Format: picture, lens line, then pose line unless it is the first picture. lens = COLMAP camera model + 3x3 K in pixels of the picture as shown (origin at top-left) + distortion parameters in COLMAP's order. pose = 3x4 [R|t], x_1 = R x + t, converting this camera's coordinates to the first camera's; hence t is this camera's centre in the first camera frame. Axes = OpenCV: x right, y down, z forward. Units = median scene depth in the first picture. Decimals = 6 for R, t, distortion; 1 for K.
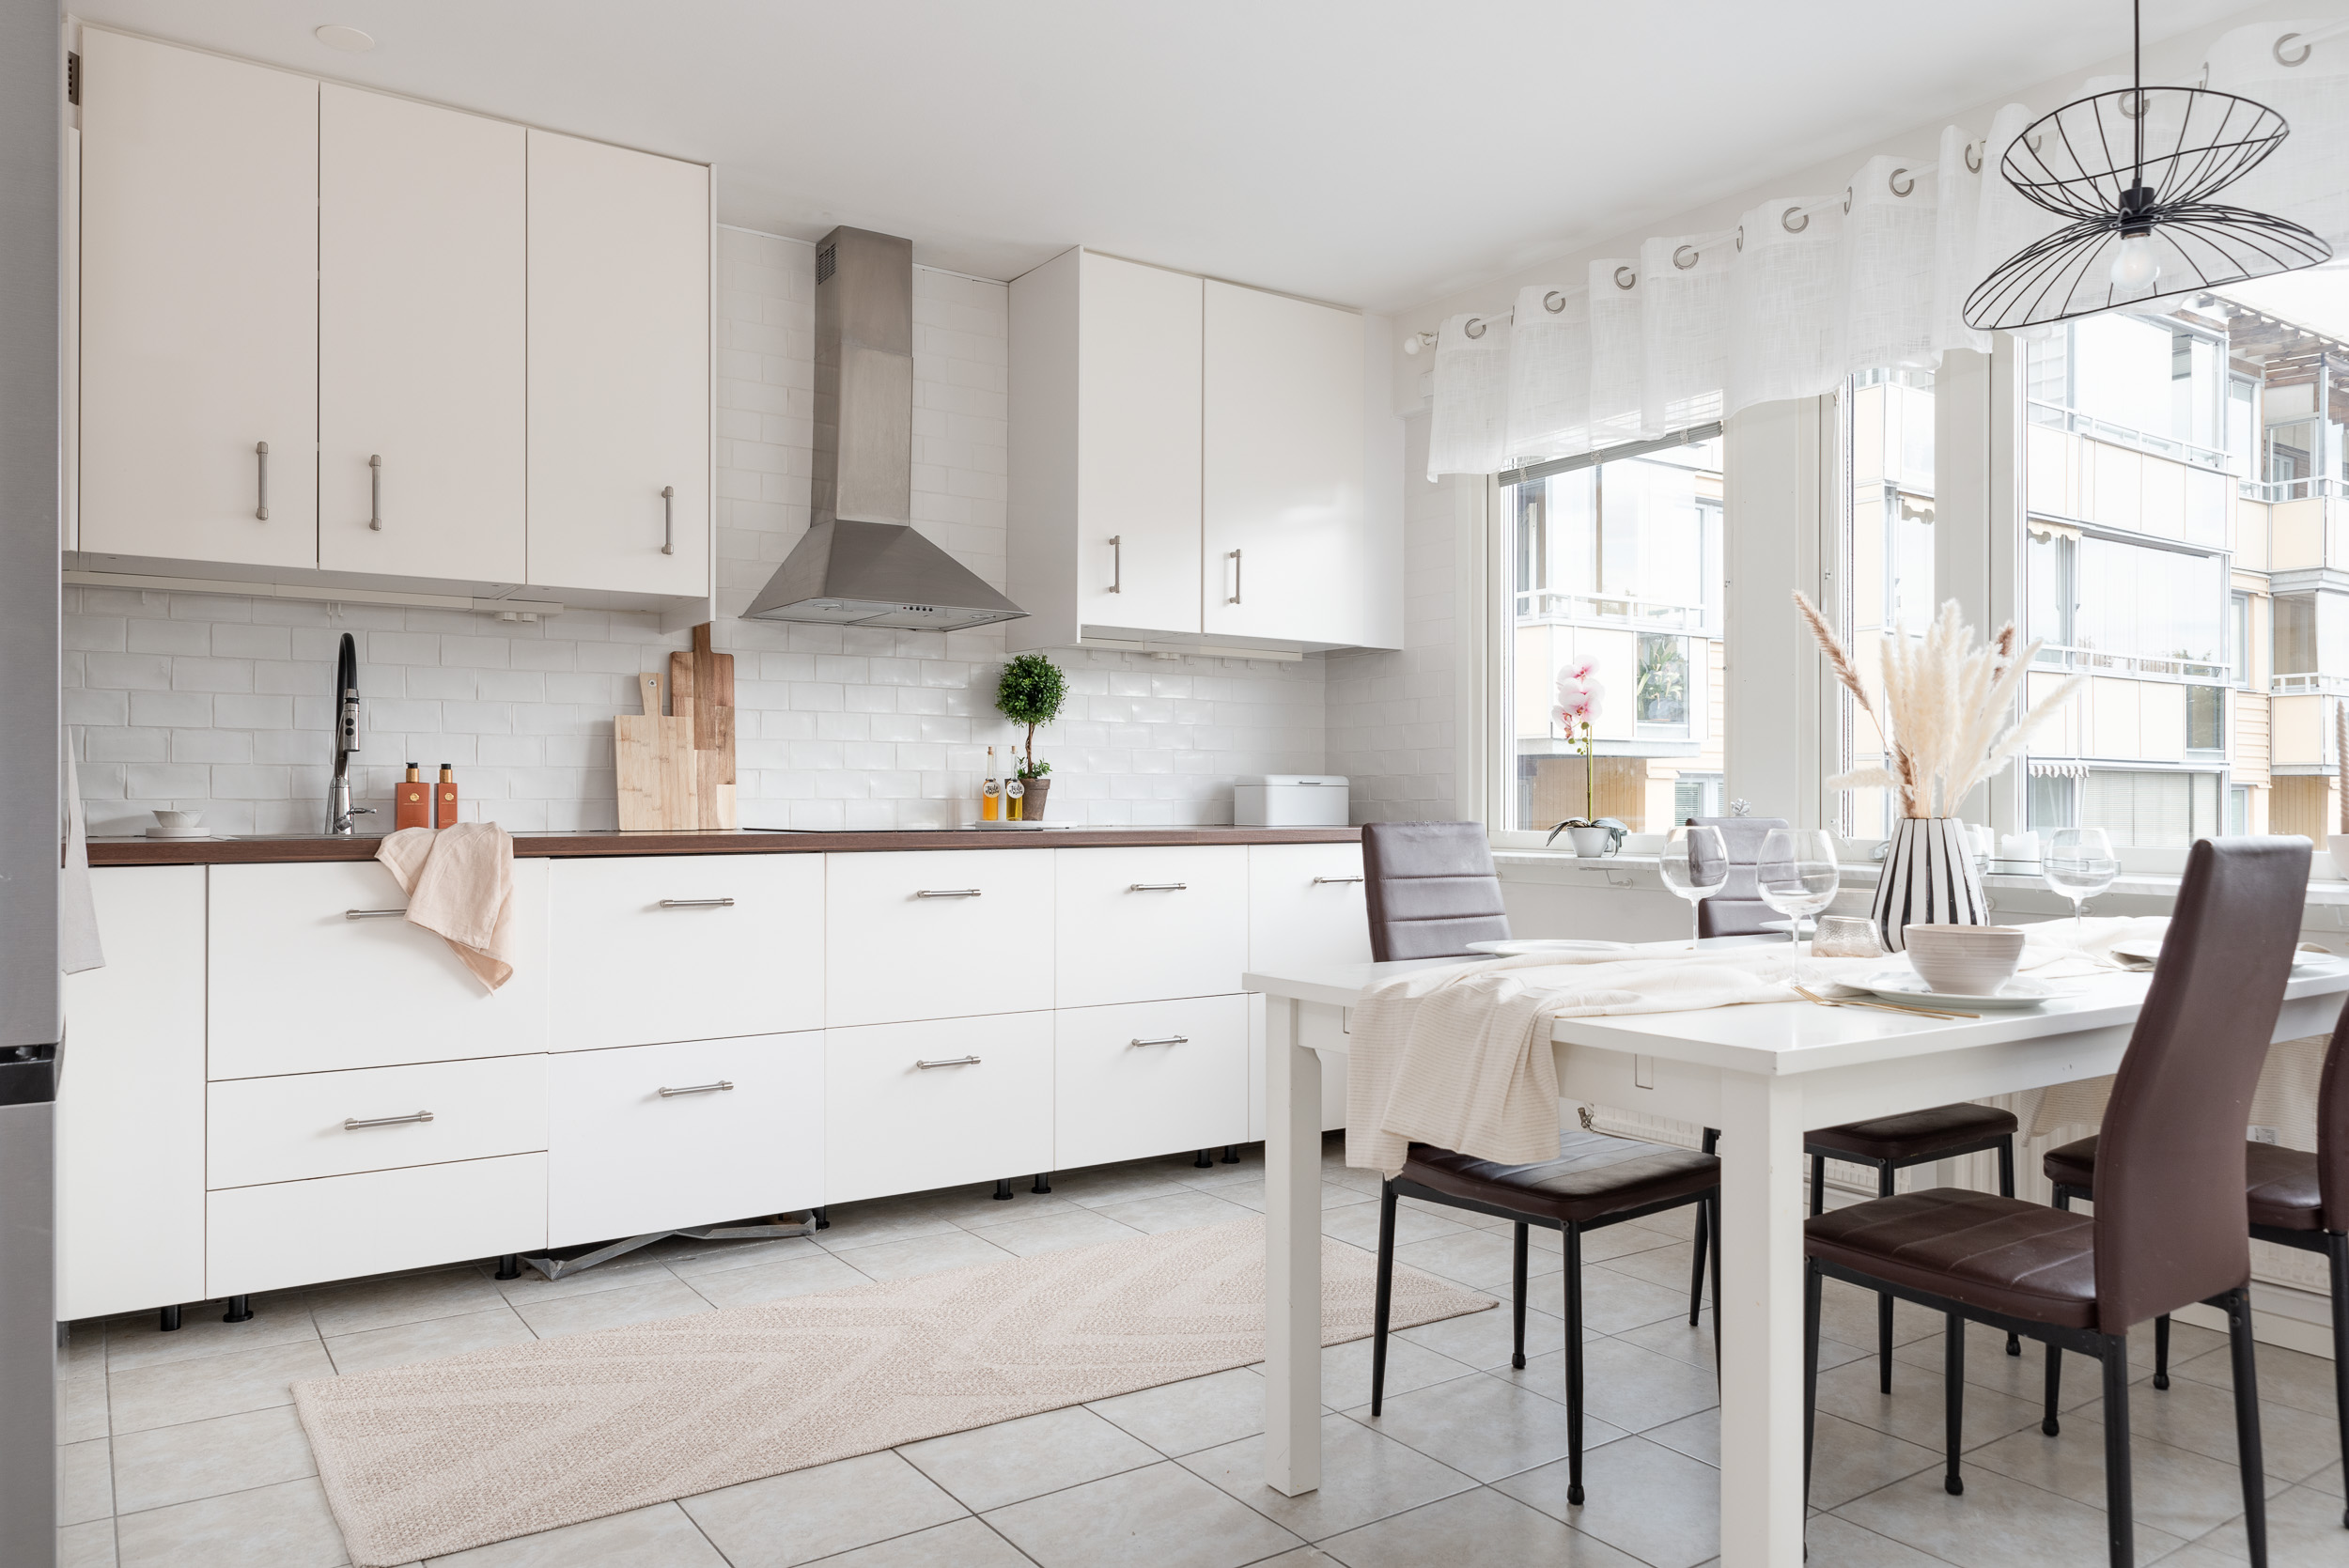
lens RADIAL K [[1591.5, 0, 1172.8], [0, 1591.5, 789.2], [0, 0, 1]] dist [0.006489, 0.002027]
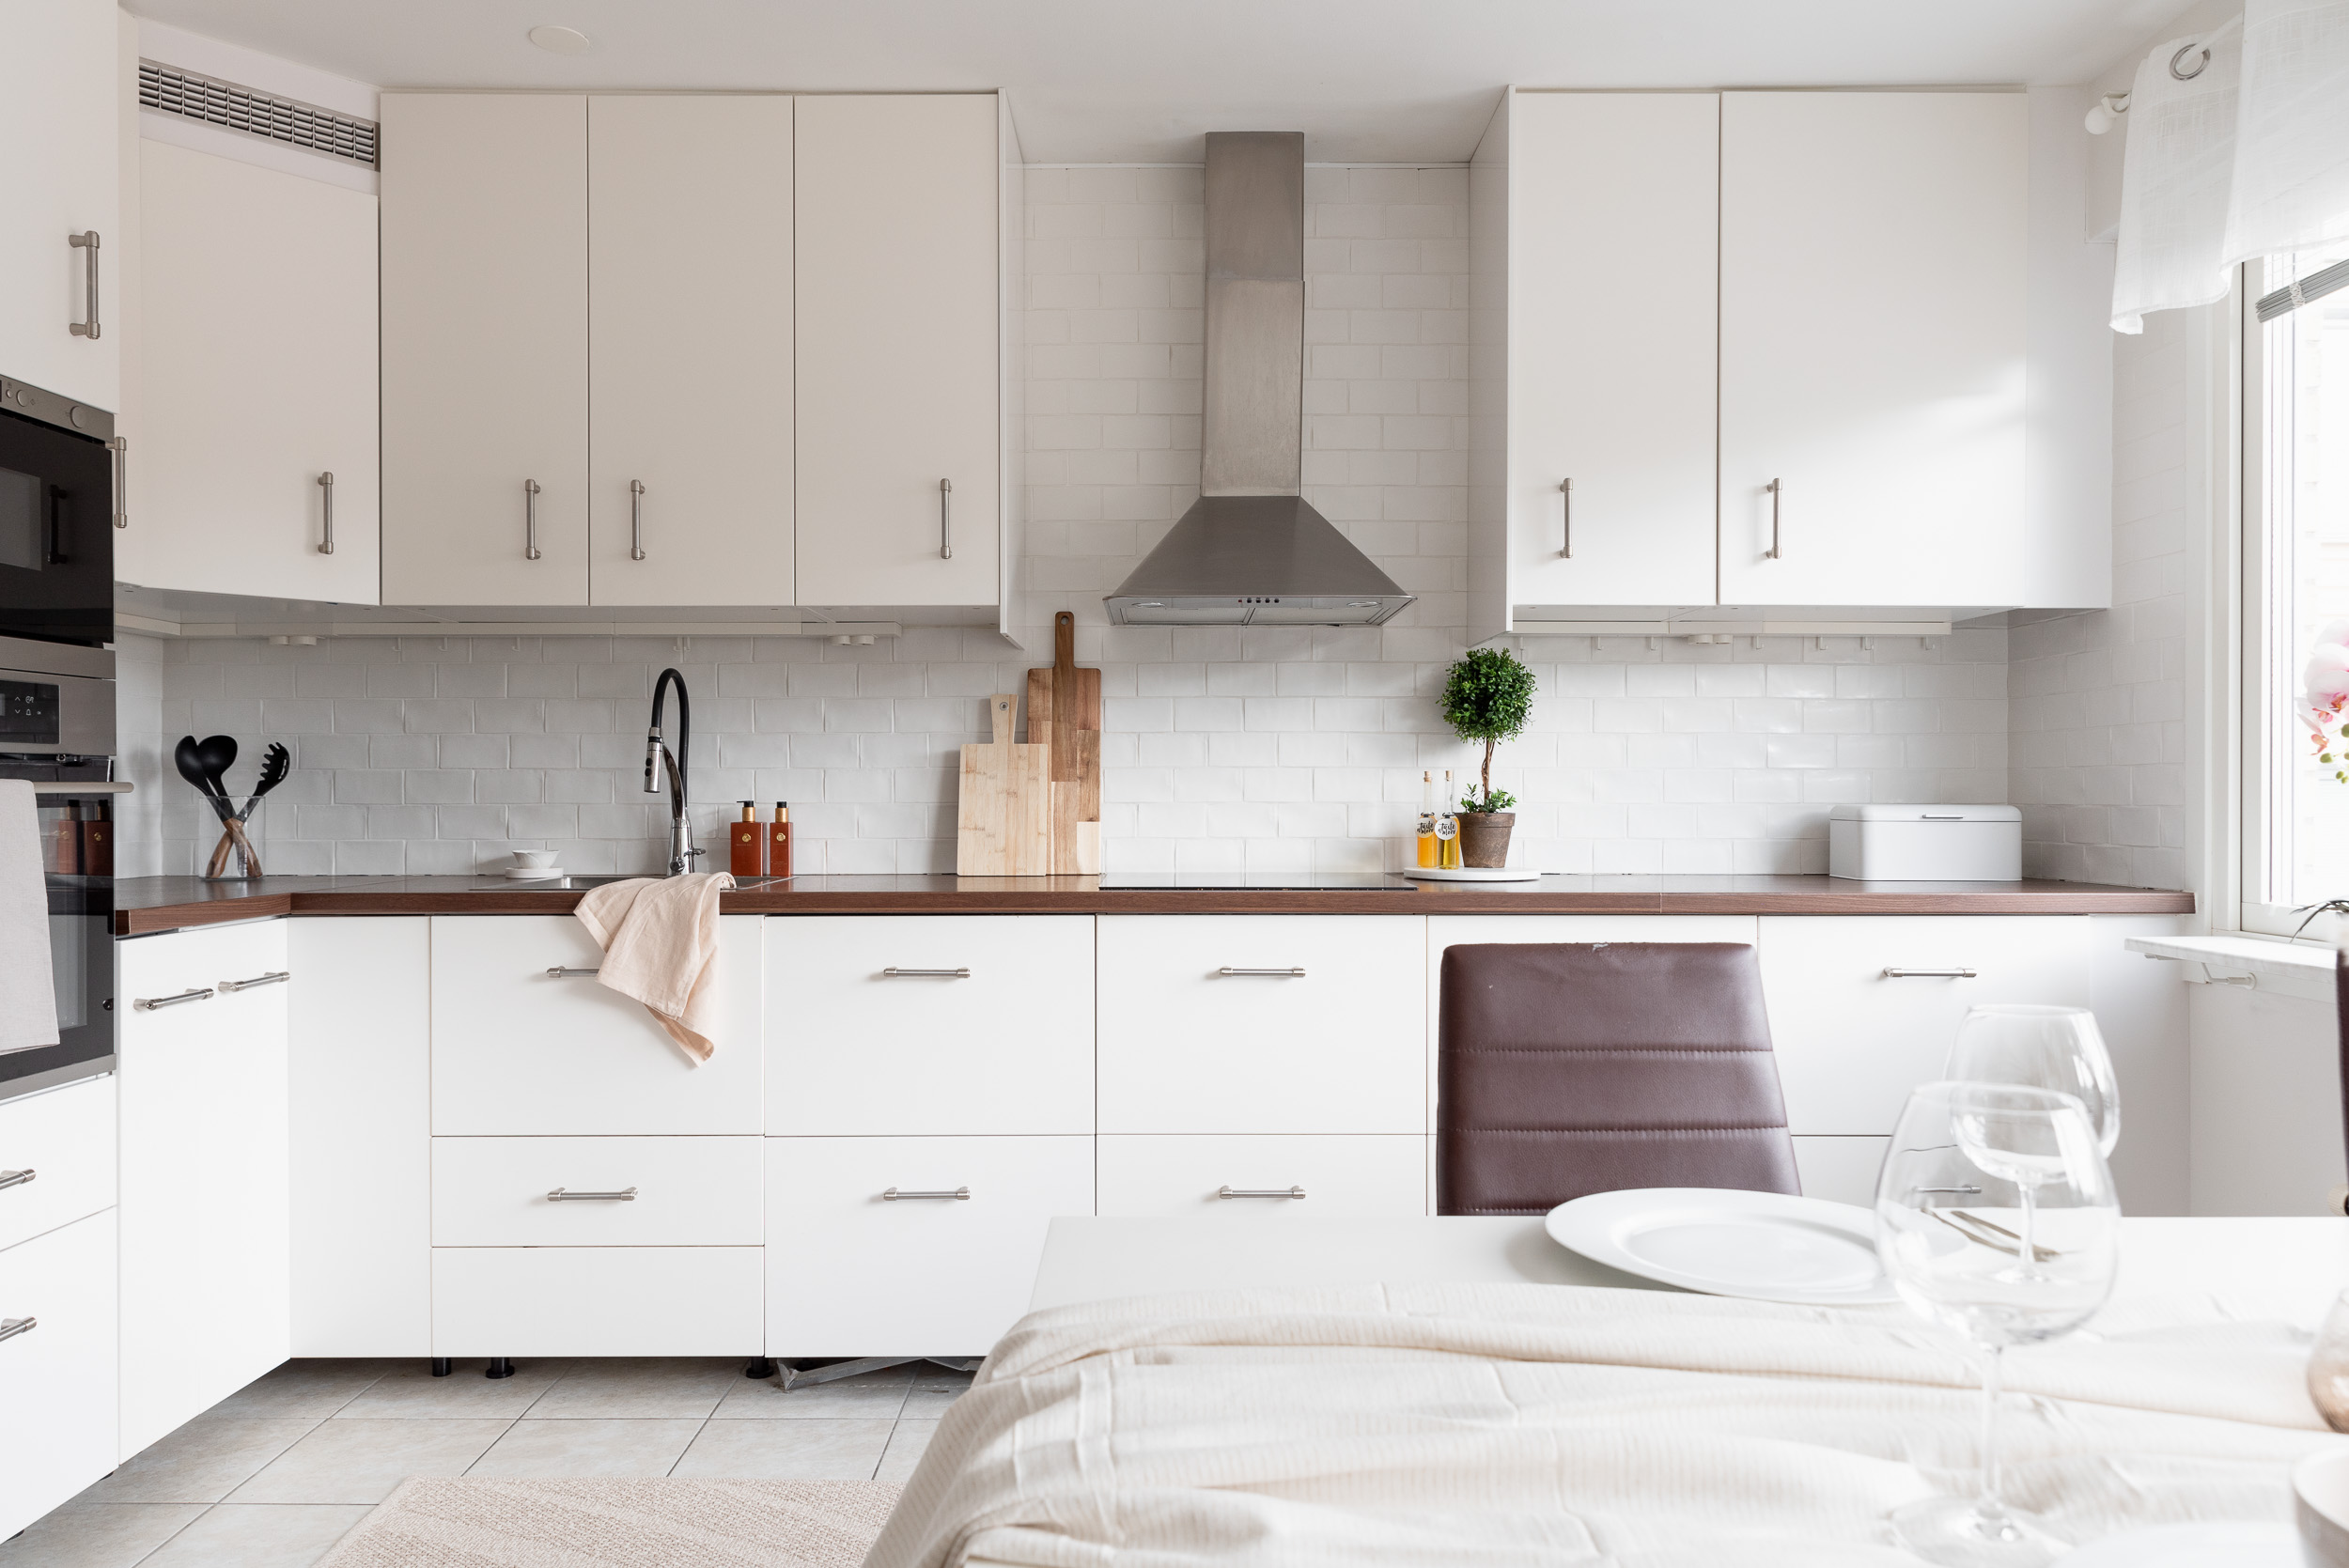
lens RADIAL K [[1591.5, 0, 1172.8], [0, 1591.5, 789.2], [0, 0, 1]] dist [0.006489, 0.002027]
pose [[0.826080, -0.000101, -0.563552, 0.238542], [0.003877, 0.999977, 0.005504, -0.025132], [0.563539, -0.006732, 0.826062, 0.324240]]
